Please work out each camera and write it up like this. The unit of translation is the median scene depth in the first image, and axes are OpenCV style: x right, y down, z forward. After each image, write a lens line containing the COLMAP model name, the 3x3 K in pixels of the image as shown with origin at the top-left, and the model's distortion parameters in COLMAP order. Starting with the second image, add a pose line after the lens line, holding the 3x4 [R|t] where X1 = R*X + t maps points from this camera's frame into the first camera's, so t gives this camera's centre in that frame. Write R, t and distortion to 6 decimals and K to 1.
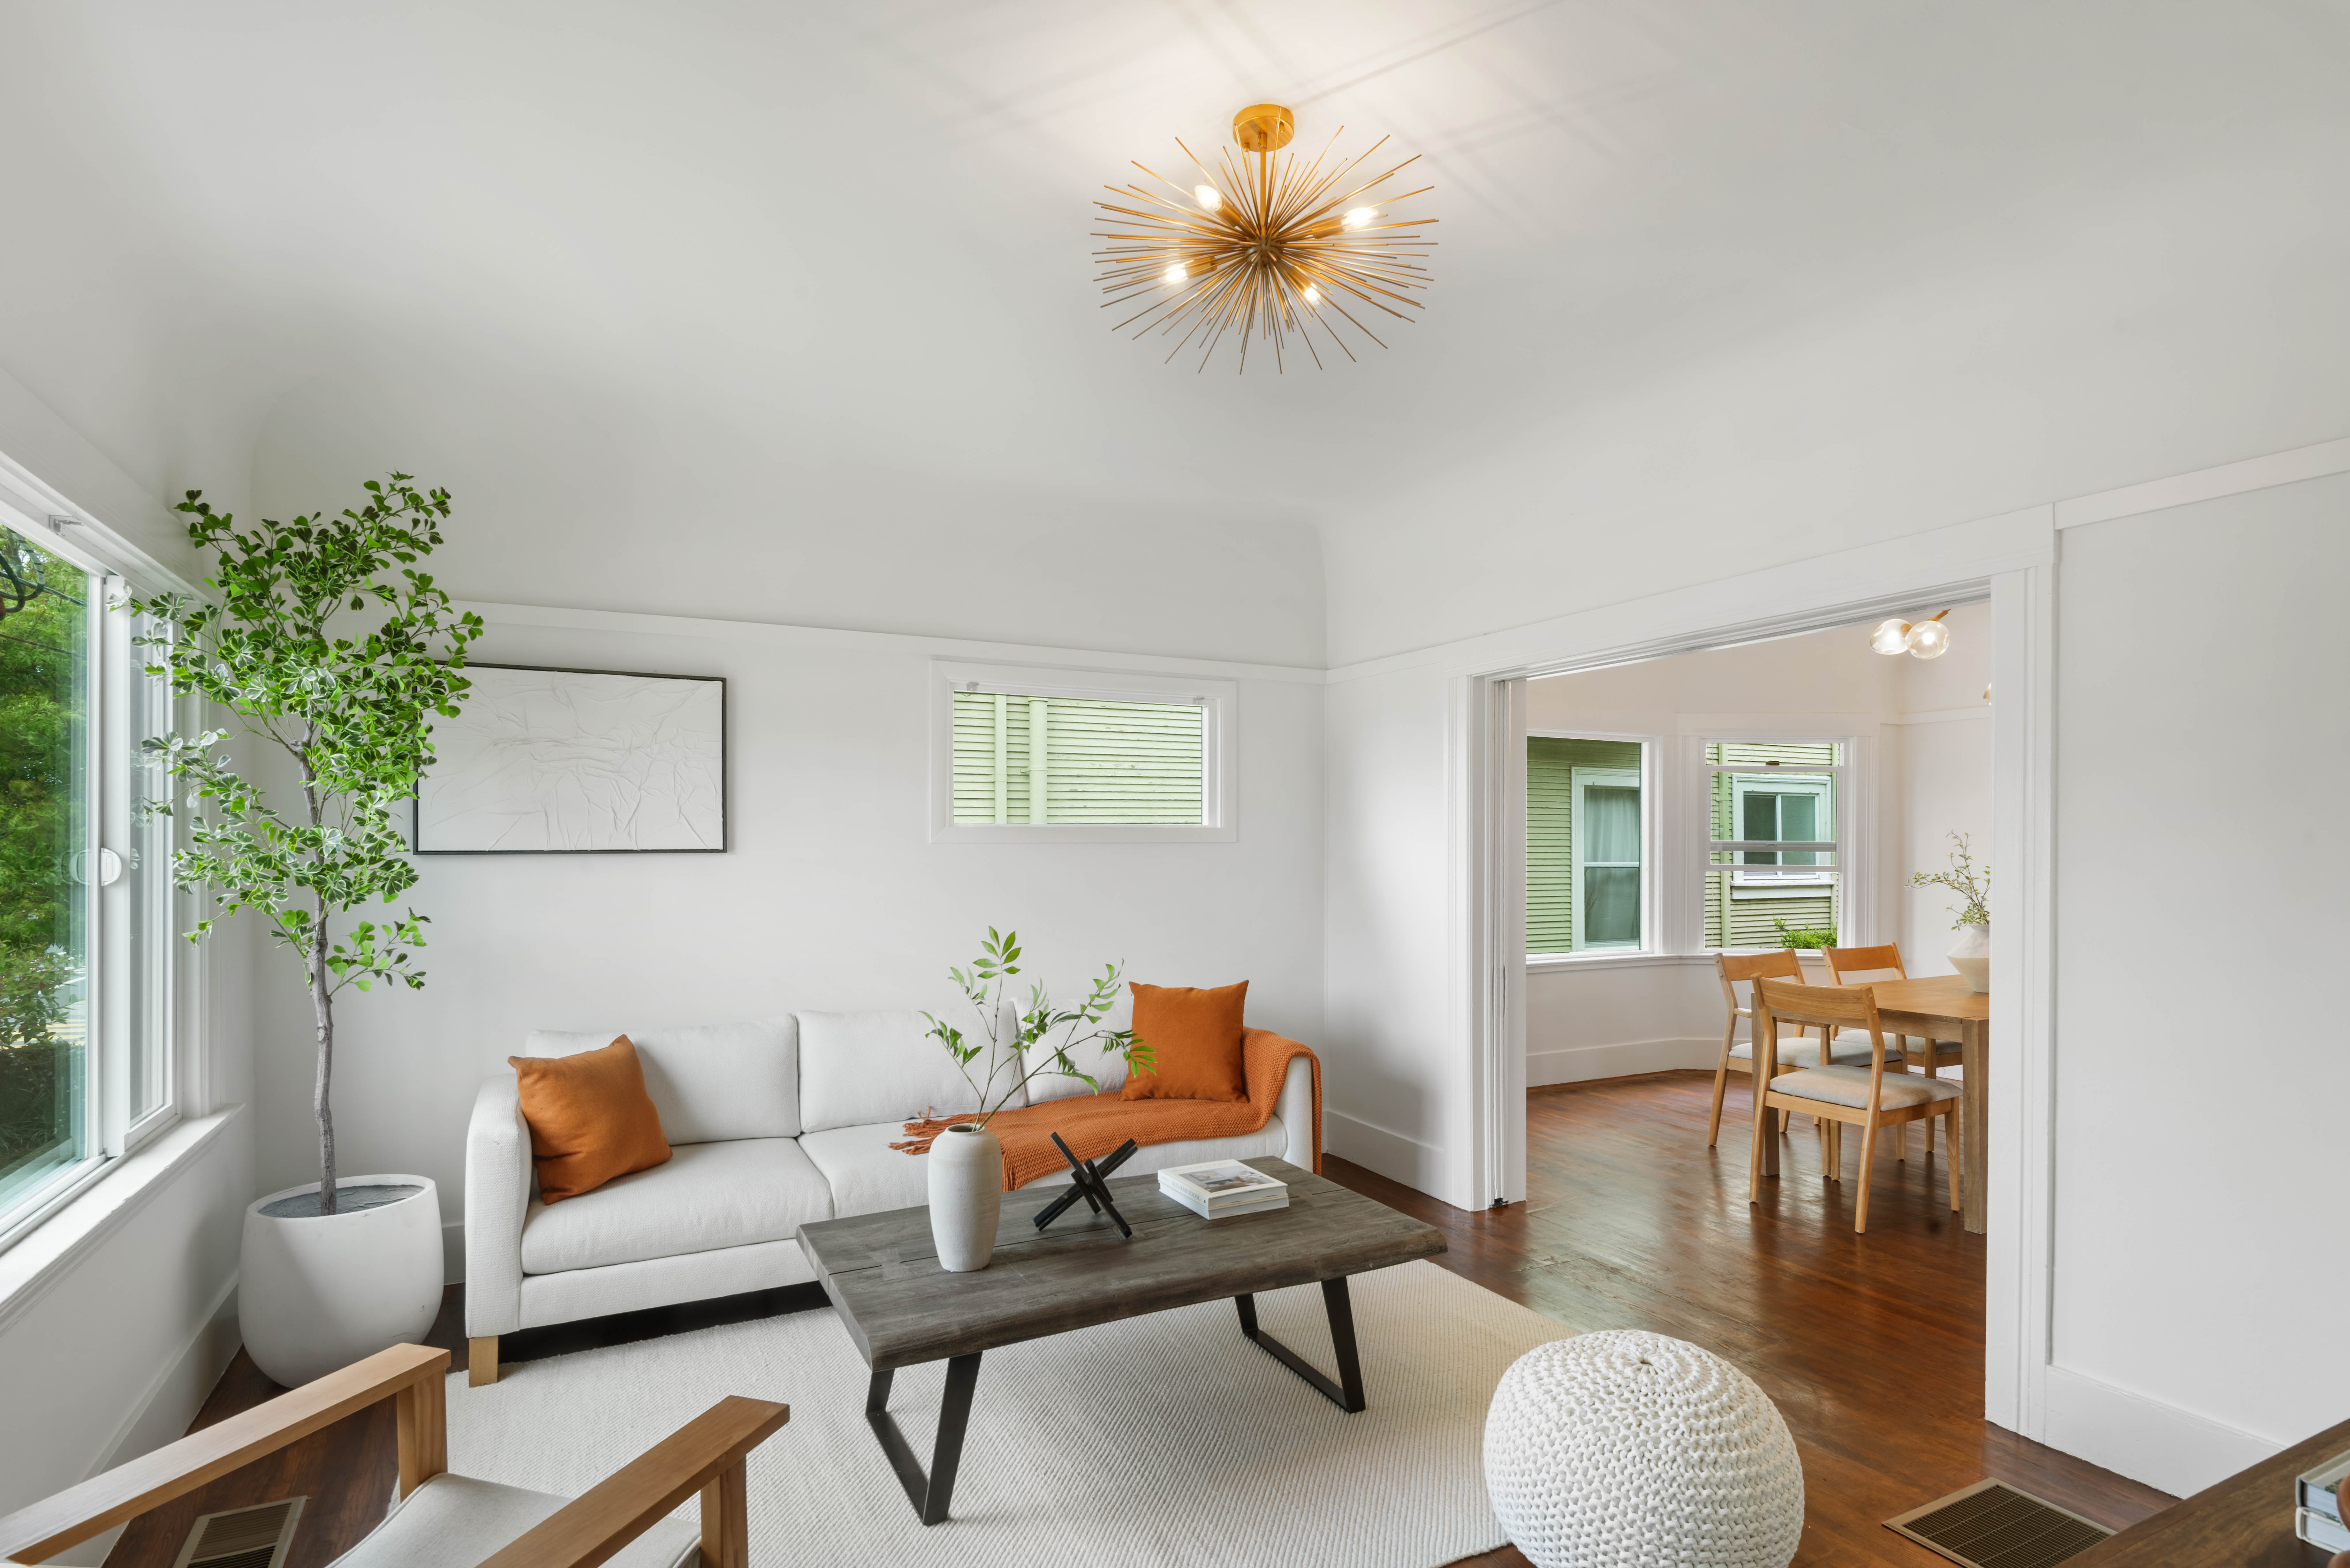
lens RADIAL K [[1147.6, 0, 1175.0], [0, 1147.6, 828.8], [0, 0, 1]] dist [0.000022, 0.000024]
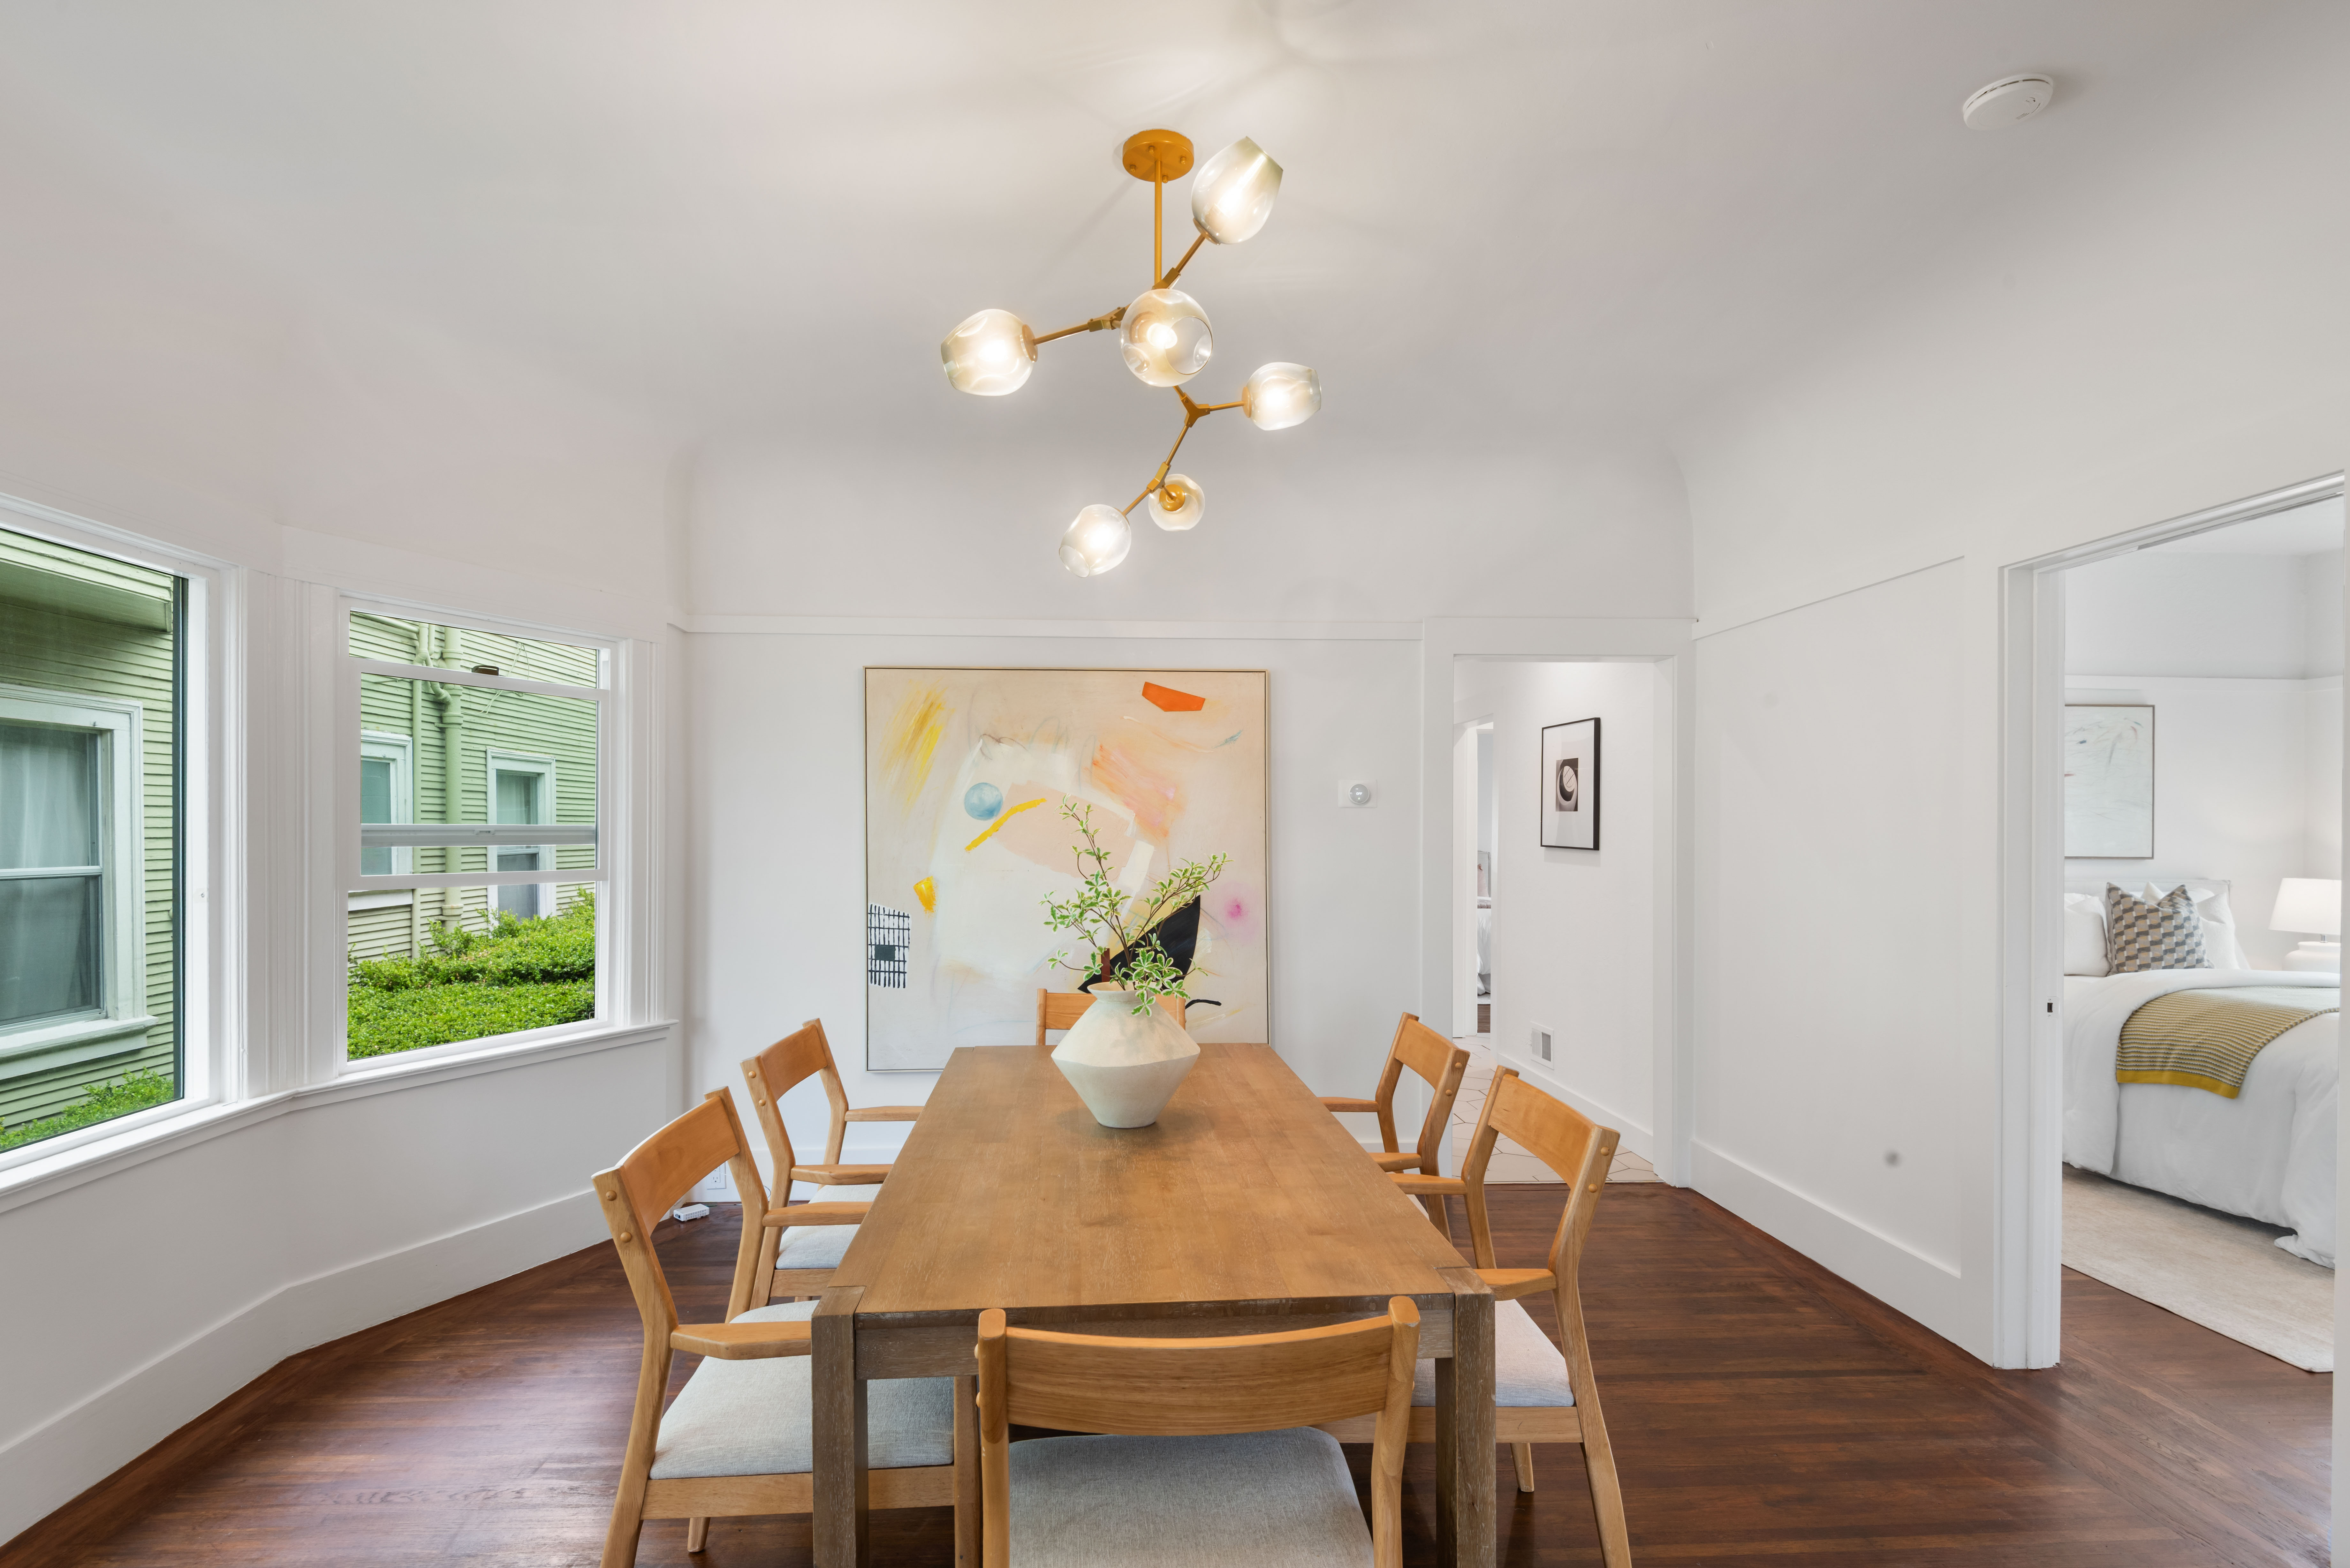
lens RADIAL K [[1147.6, 0, 1175.0], [0, 1147.6, 828.8], [0, 0, 1]] dist [0.000022, 0.000024]
pose [[0.386505, -0.005932, 0.922268, 0.173152], [-0.004686, 0.999954, 0.008396, 0.006699], [-0.922275, -0.007567, 0.386459, 0.531455]]
